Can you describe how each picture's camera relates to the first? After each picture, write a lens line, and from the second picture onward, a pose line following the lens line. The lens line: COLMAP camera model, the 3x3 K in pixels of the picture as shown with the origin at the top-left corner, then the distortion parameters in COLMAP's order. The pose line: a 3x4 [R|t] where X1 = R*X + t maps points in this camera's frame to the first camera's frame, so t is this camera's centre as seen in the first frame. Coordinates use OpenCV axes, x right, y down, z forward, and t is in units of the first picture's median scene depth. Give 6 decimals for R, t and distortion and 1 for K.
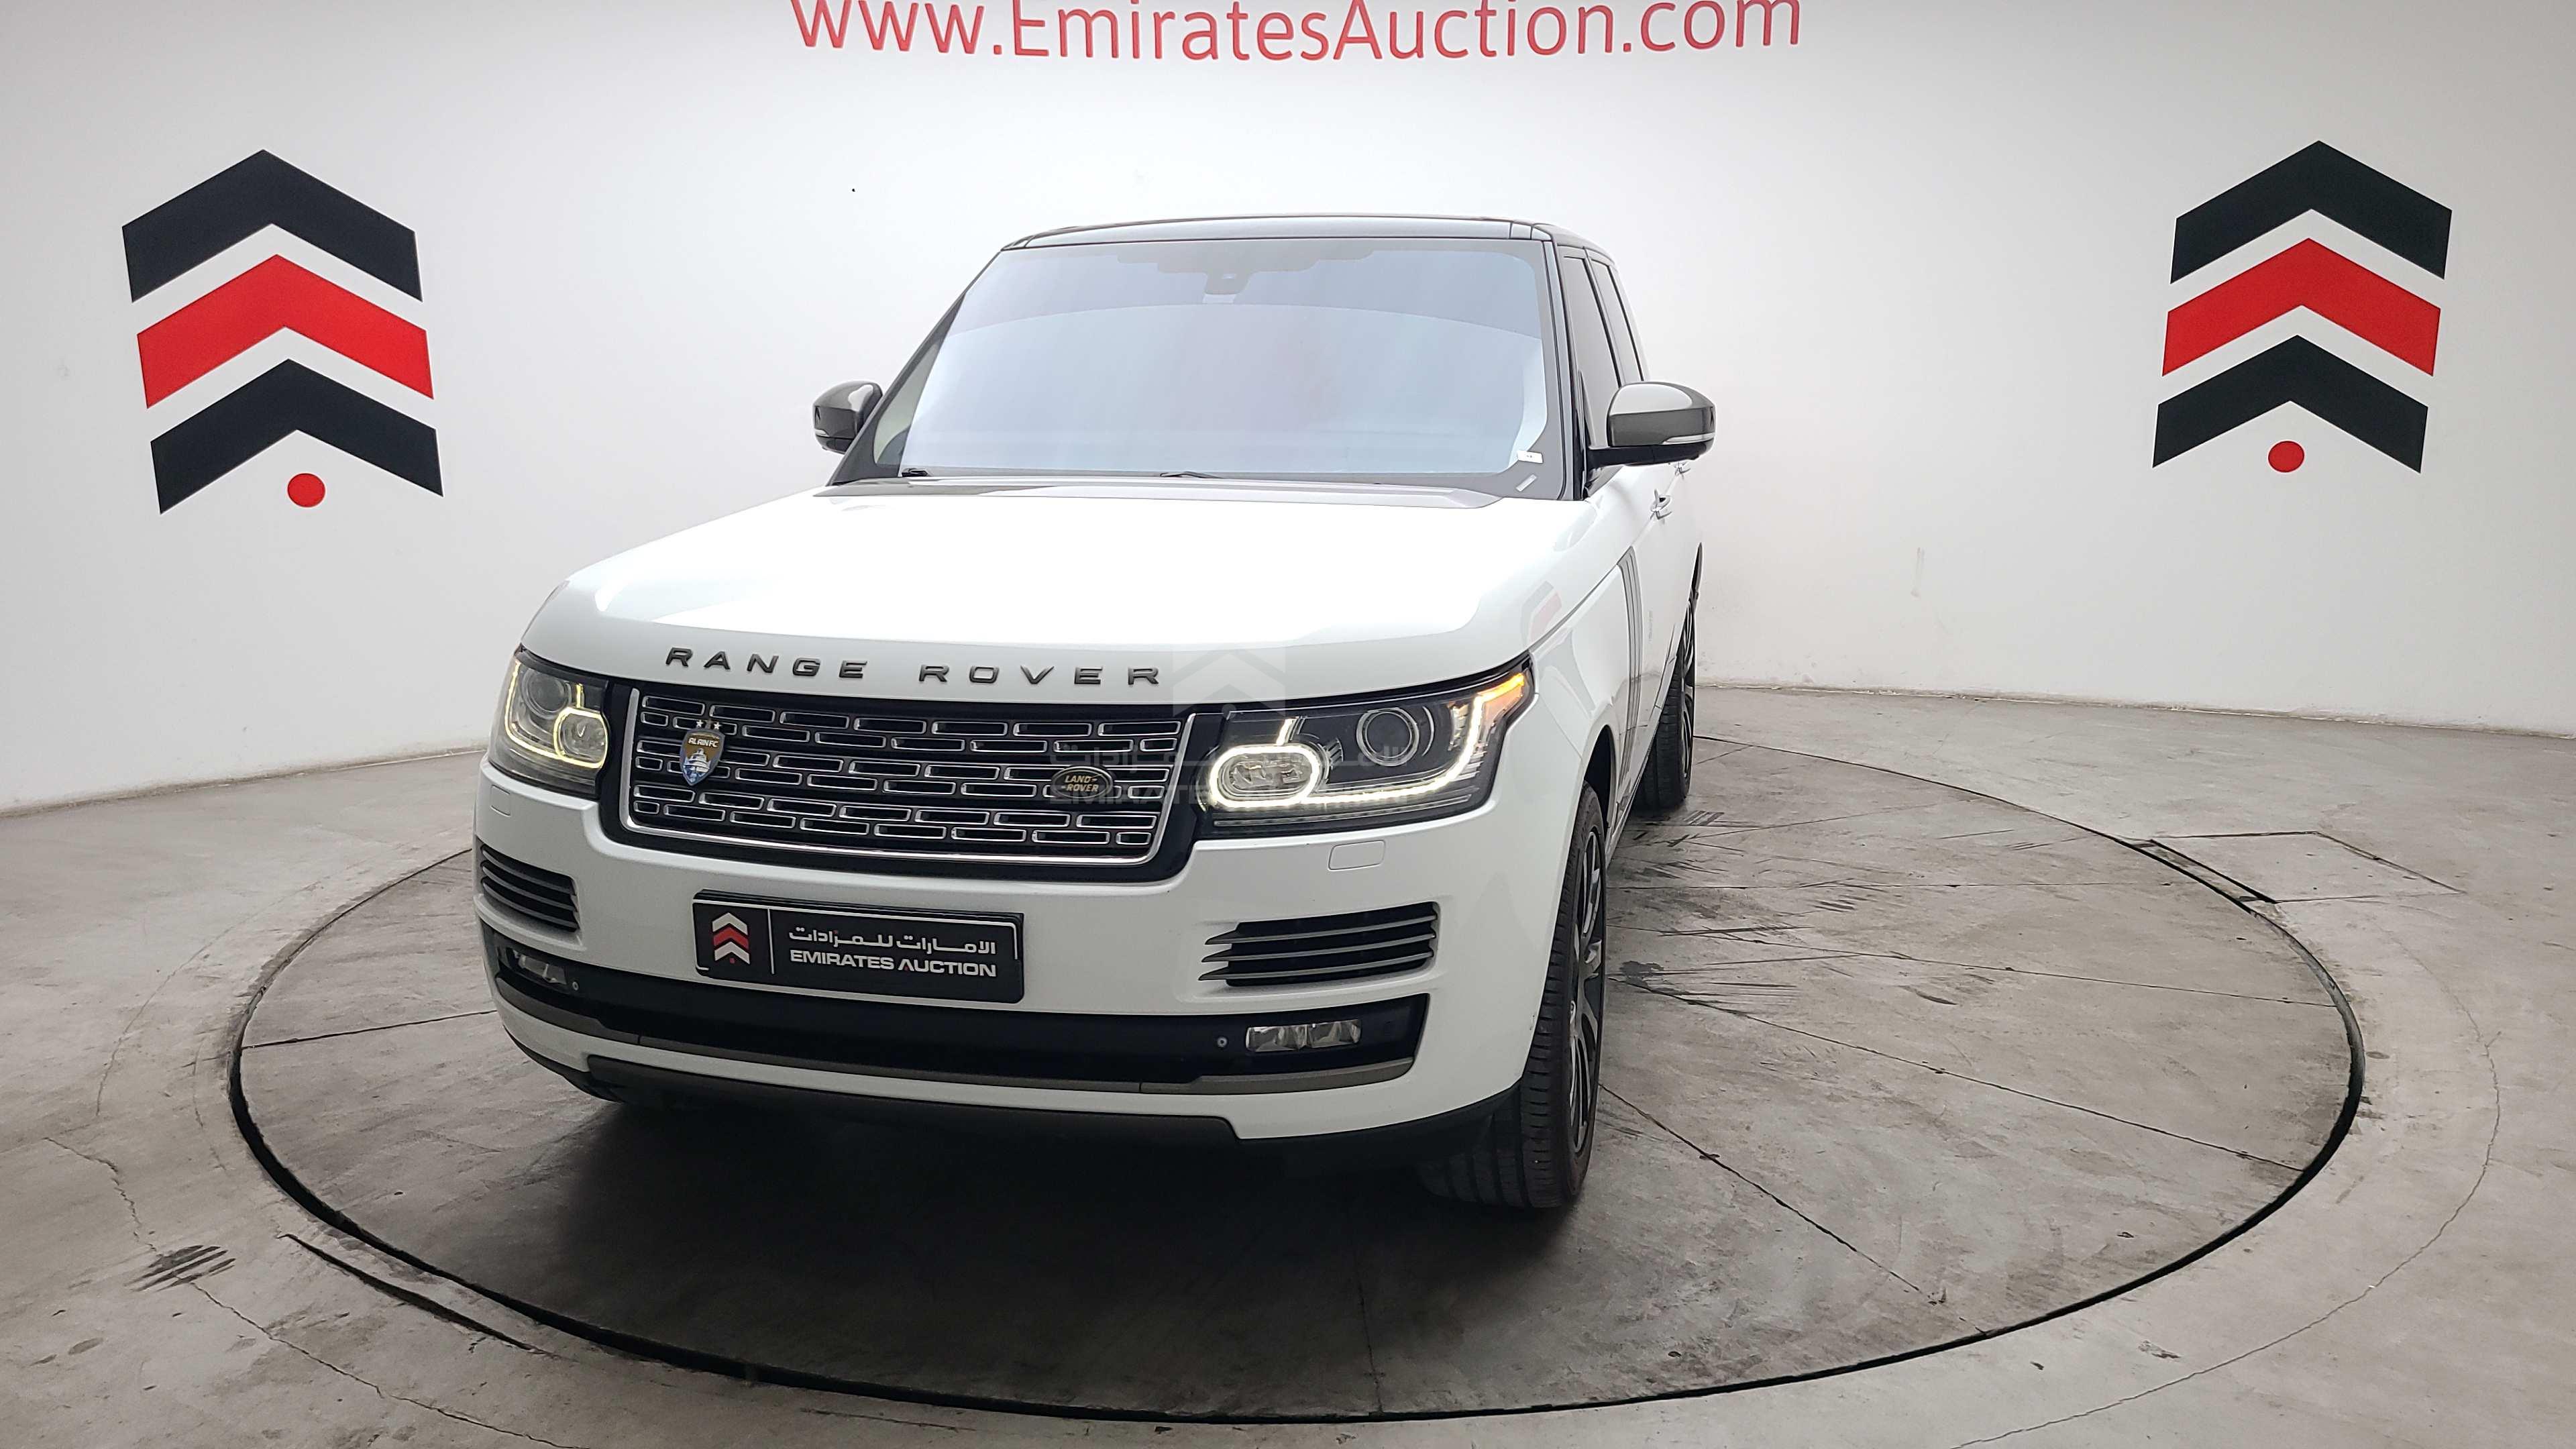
lens RADIAL K [[1918.9, 0, 1281.9], [0, 1918.9, 684.4], [0, 0, 1]] dist [0.055089, -0.036462]
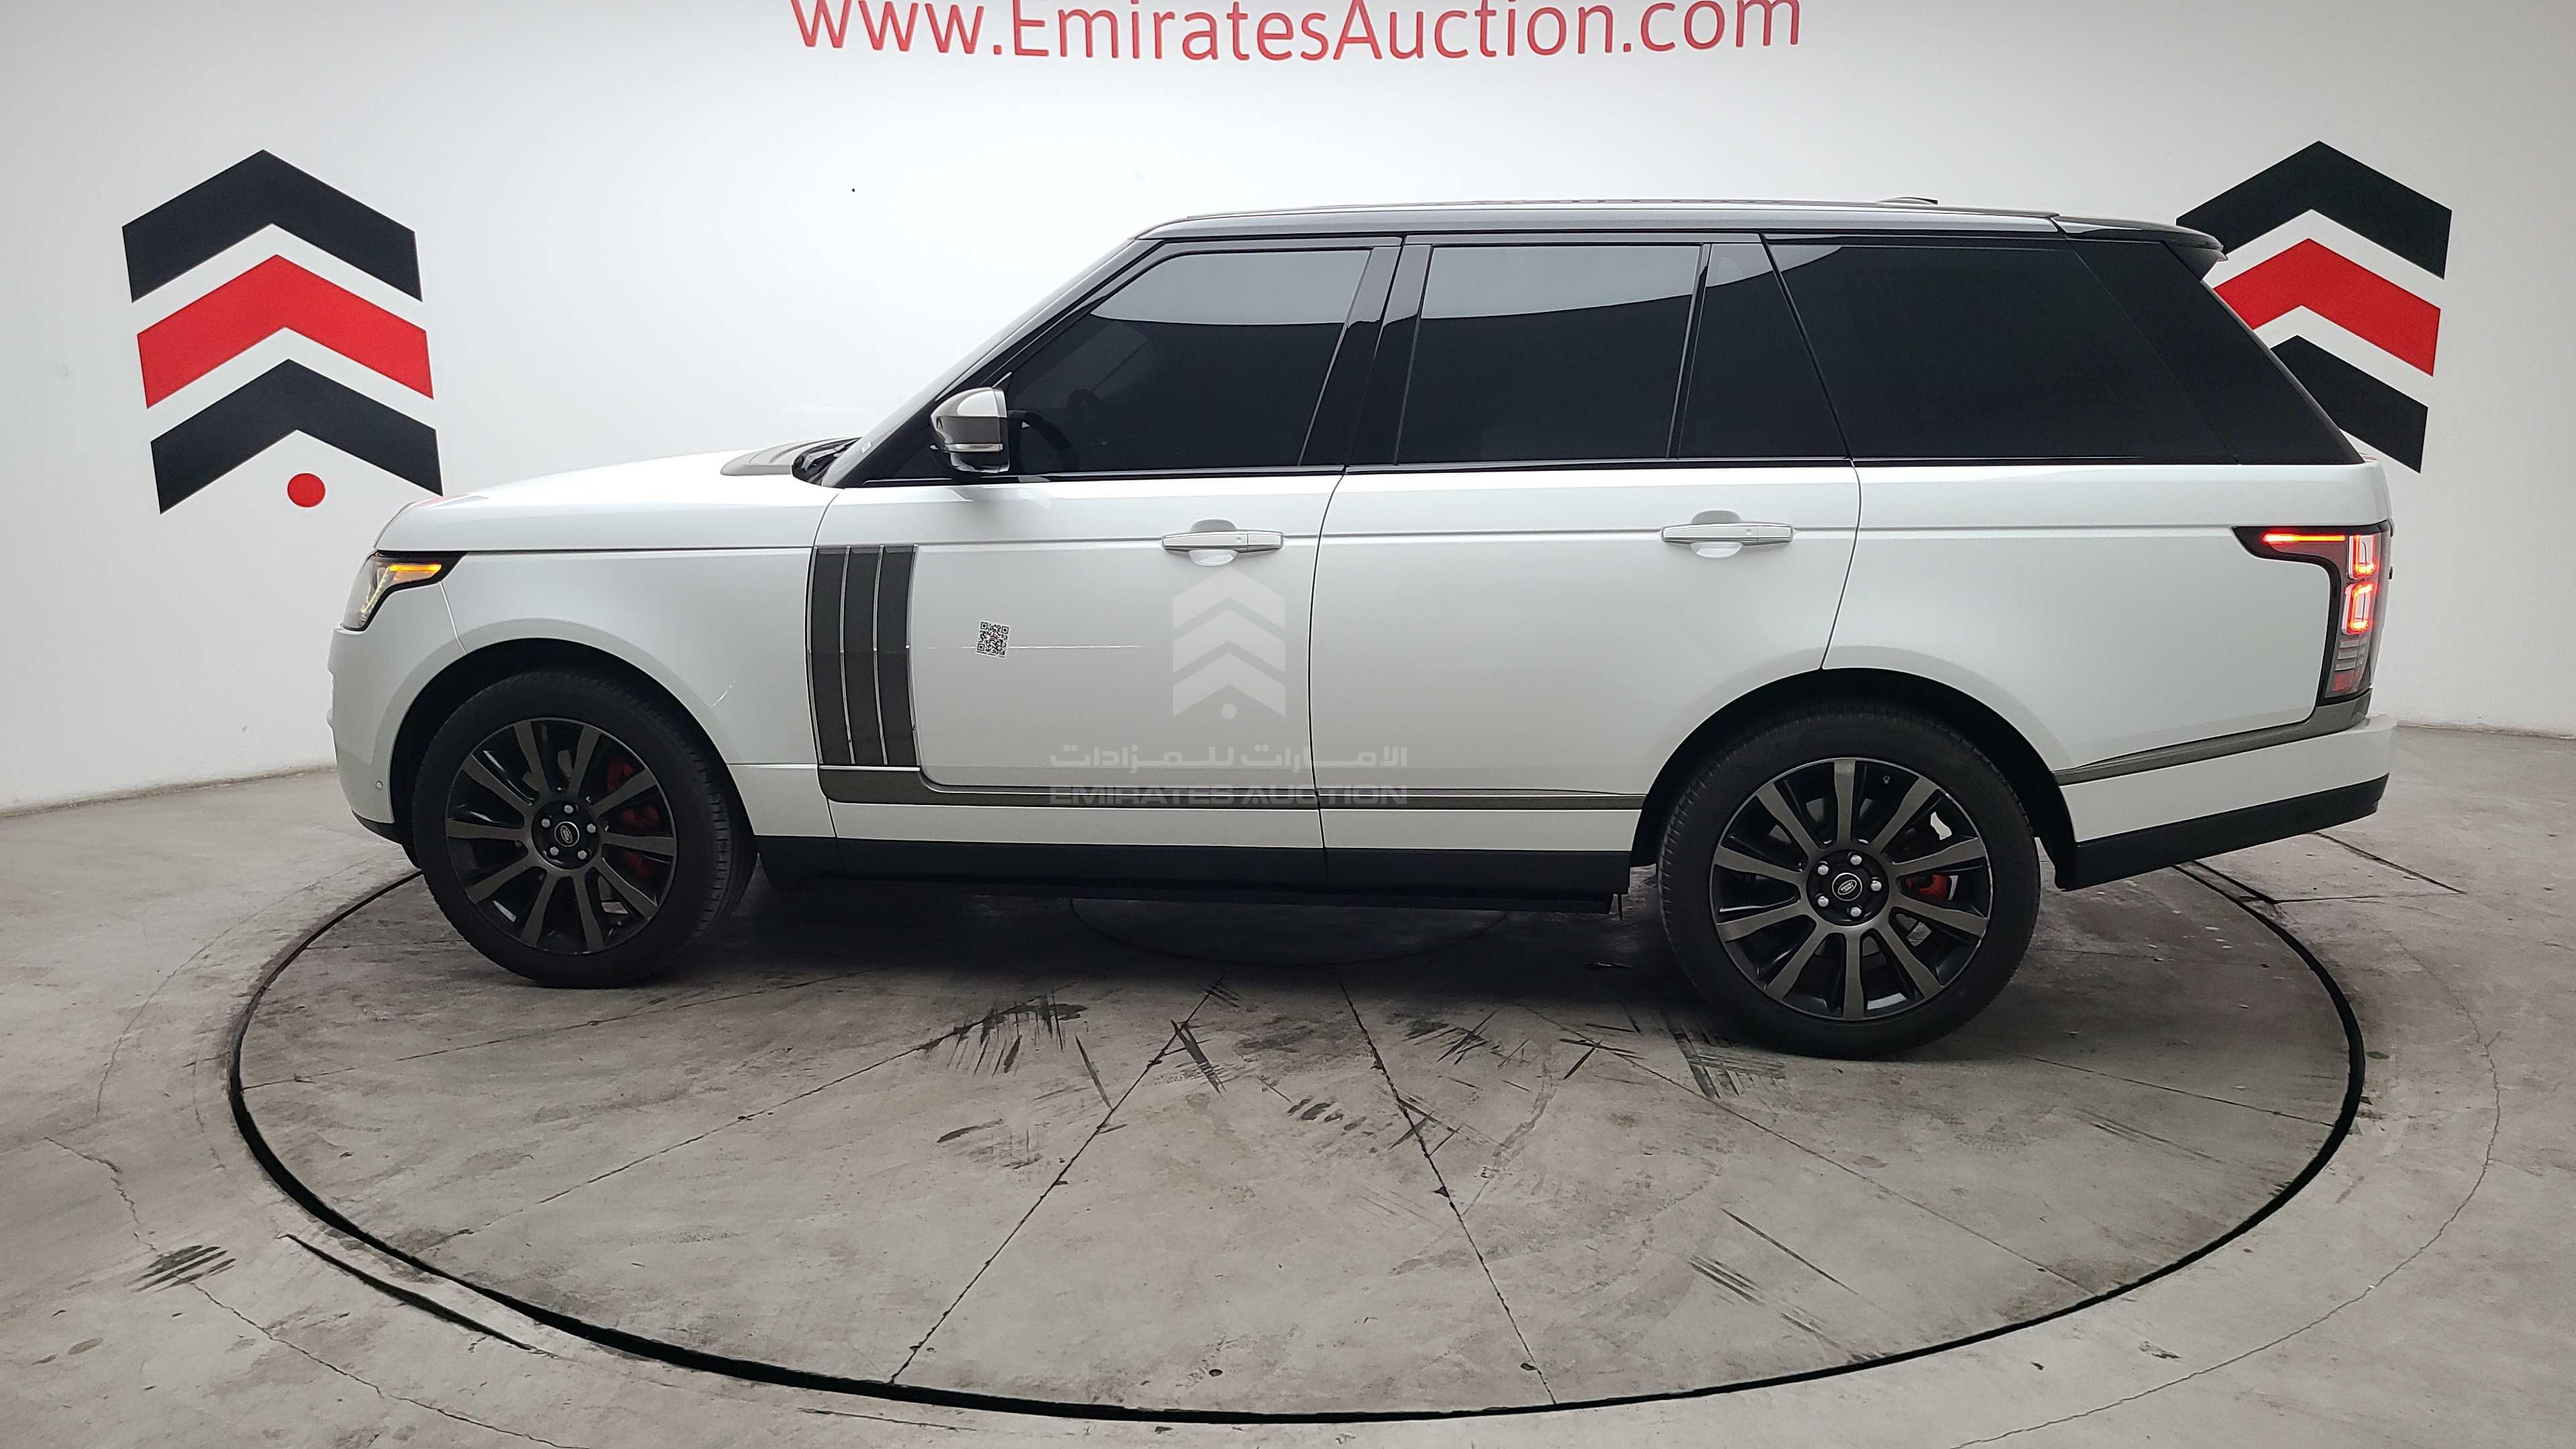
lens RADIAL K [[1918.9, 0, 1251.5], [0, 1918.9, 717.6], [0, 0, 1]] dist [0.055089, -0.036462]
pose [[0.093606, 0.199727, -0.975370, 1.718443], [-0.180485, 0.966844, 0.180660, -0.282588], [0.979113, 0.159129, 0.126550, 1.508942]]
